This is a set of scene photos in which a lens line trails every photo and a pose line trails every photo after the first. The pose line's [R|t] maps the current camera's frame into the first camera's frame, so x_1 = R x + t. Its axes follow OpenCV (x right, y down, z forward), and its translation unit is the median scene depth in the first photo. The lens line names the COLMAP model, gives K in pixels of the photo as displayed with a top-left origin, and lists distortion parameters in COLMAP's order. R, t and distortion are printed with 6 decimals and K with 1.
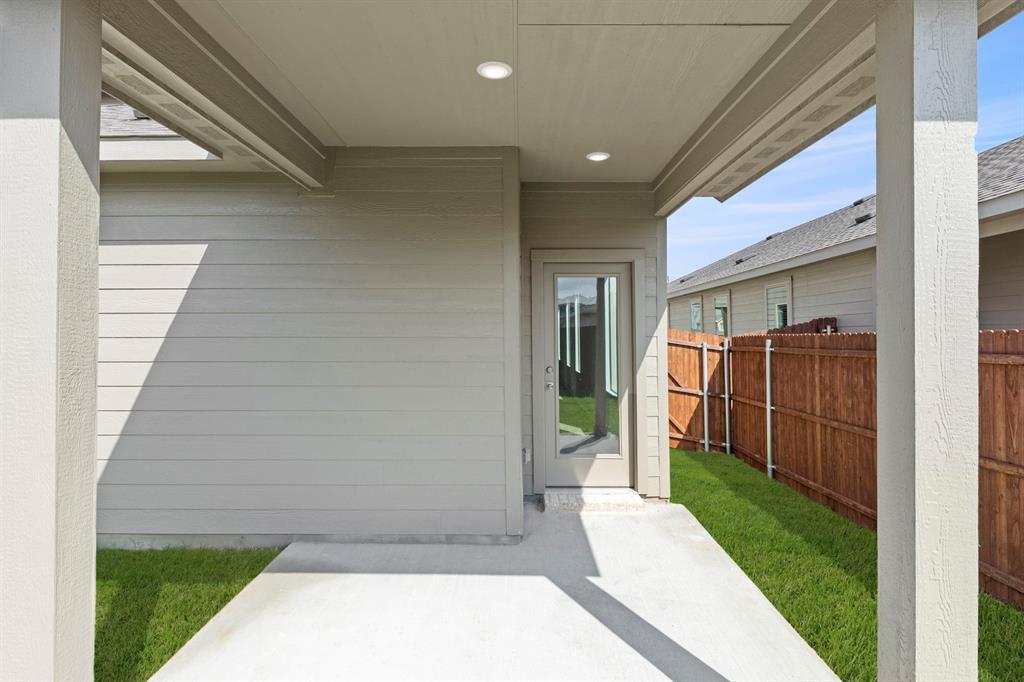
lens RADIAL K [[530.7, 0, 510.7], [0, 530.7, 312.0], [0, 0, 1]] dist [0.018698, -0.000211]
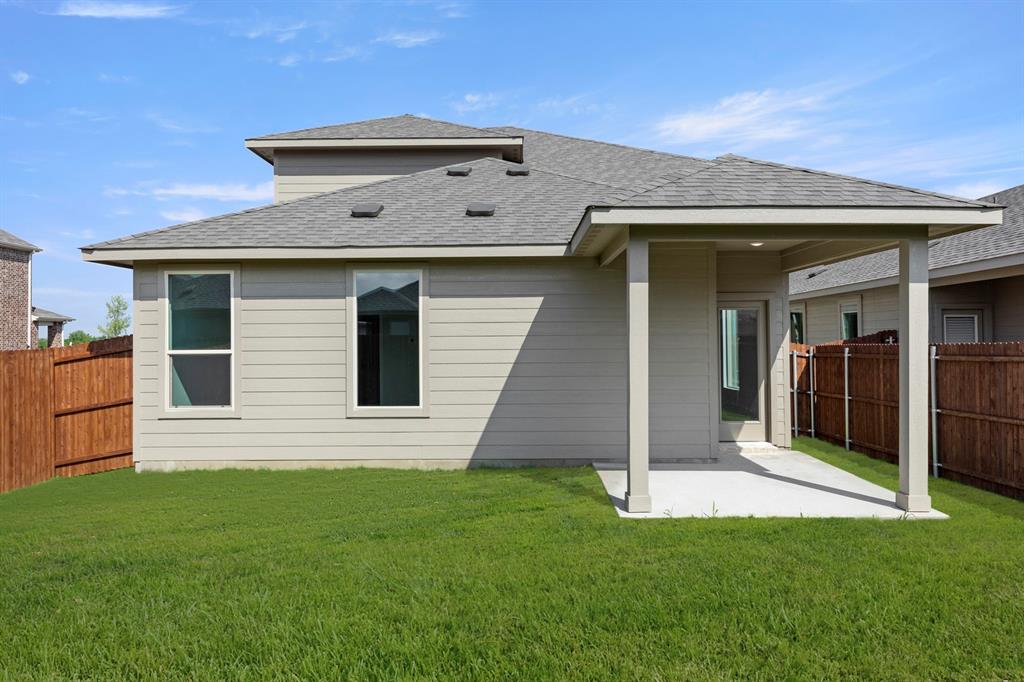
lens RADIAL K [[662.0, 0, 513.9], [0, 662.0, 318.1], [0, 0, 1]] dist [-0.001720, -0.000432]
pose [[0.999919, -0.004431, 0.011935, -0.370660], [0.004345, 0.999964, 0.007241, -0.039112], [-0.011967, -0.007189, 0.999903, -0.652027]]
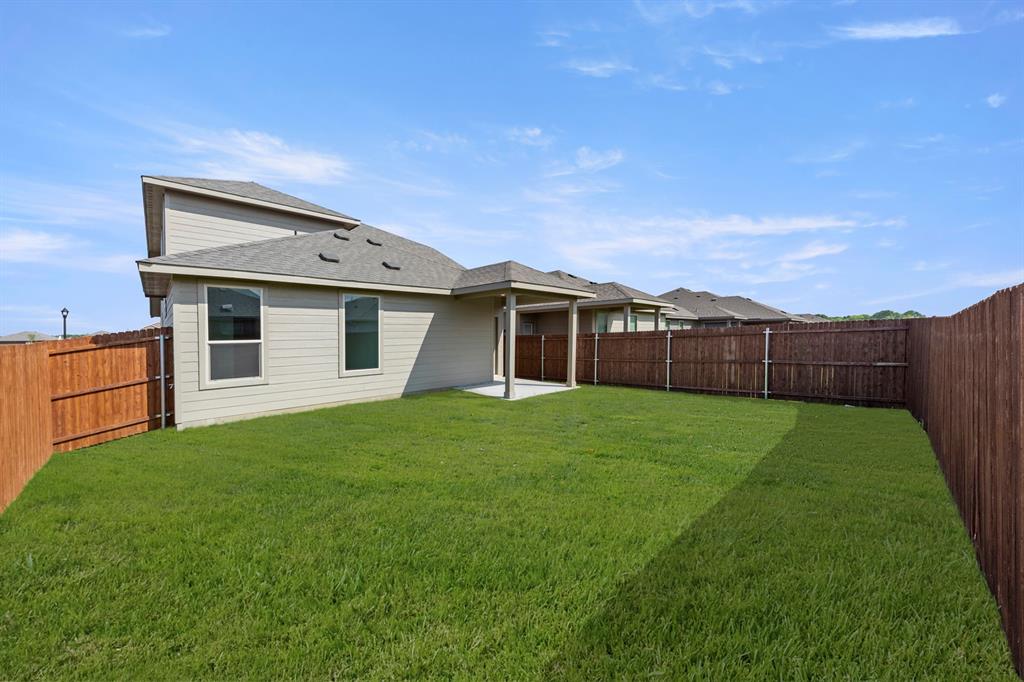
lens RADIAL K [[364.1, 0, 510.6], [0, 364.1, 340.7], [0, 0, 1]] dist [0.000338, 0.000050]
pose [[0.699575, -0.021465, 0.714237, -1.089112], [-0.020358, 0.998544, 0.049950, -0.037653], [-0.714269, -0.049484, 0.698120, -0.645917]]
